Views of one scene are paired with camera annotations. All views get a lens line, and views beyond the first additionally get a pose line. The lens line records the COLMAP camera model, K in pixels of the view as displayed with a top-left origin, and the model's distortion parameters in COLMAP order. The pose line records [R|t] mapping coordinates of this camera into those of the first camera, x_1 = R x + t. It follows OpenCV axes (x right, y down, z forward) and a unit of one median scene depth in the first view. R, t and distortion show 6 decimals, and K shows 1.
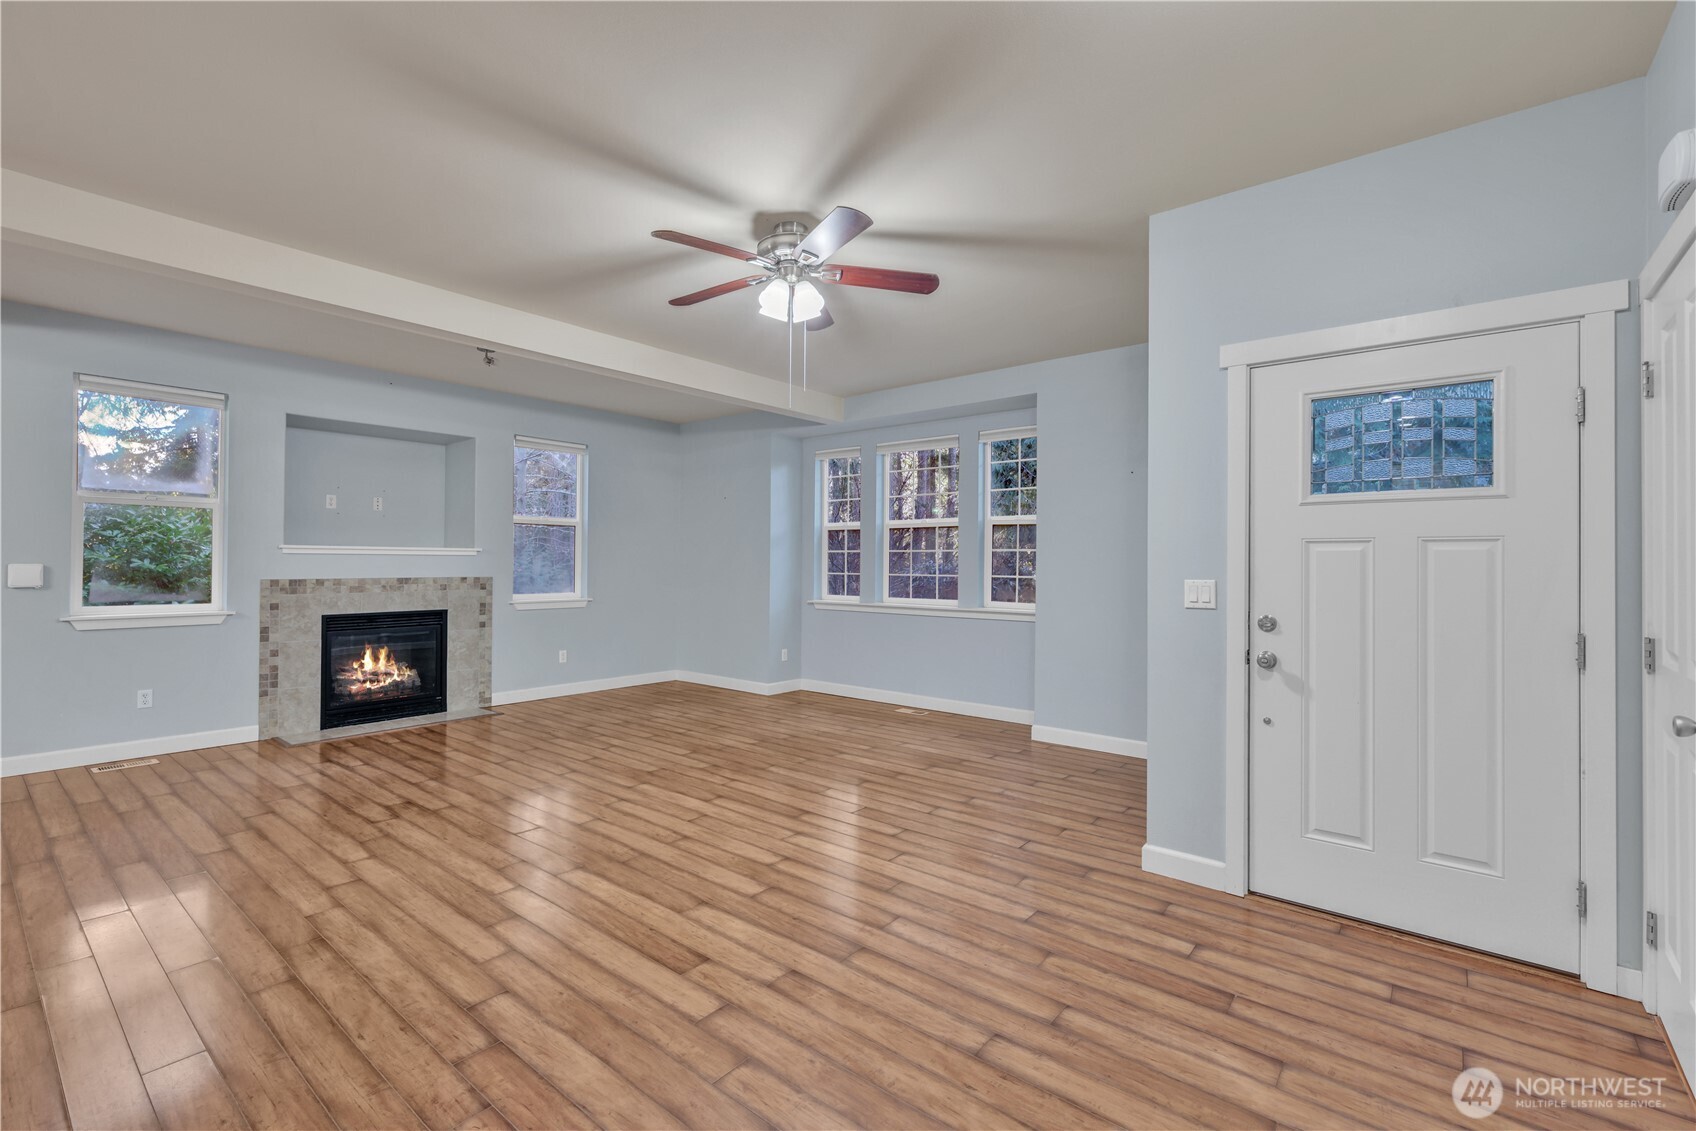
lens RADIAL K [[742.5, 0, 853.6], [0, 742.5, 576.7], [0, 0, 1]] dist [0.008432, 0.000323]
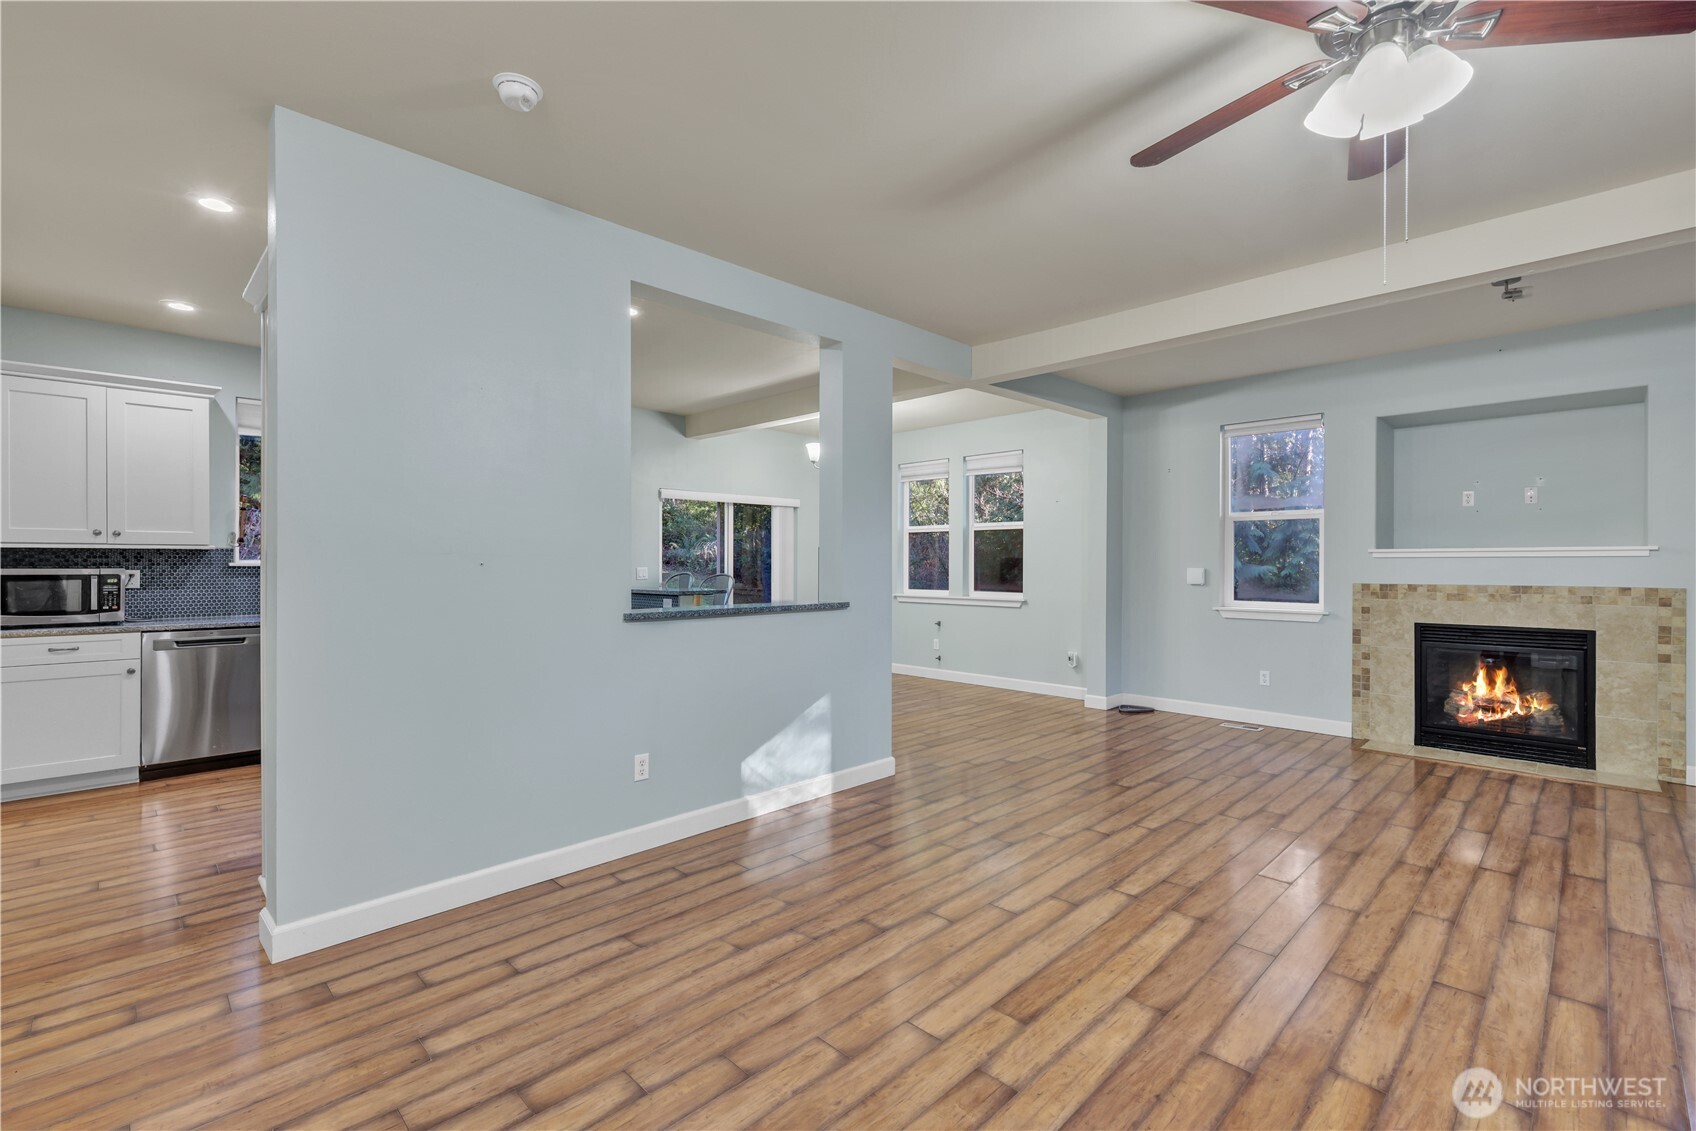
lens RADIAL K [[742.5, 0, 839.3], [0, 742.5, 576.8], [0, 0, 1]] dist [0.008432, 0.000323]
pose [[-0.105370, 0.011204, -0.994370, 0.309137], [-0.020299, 0.999704, 0.013415, -0.004601], [0.994226, 0.021598, -0.105112, 0.392904]]
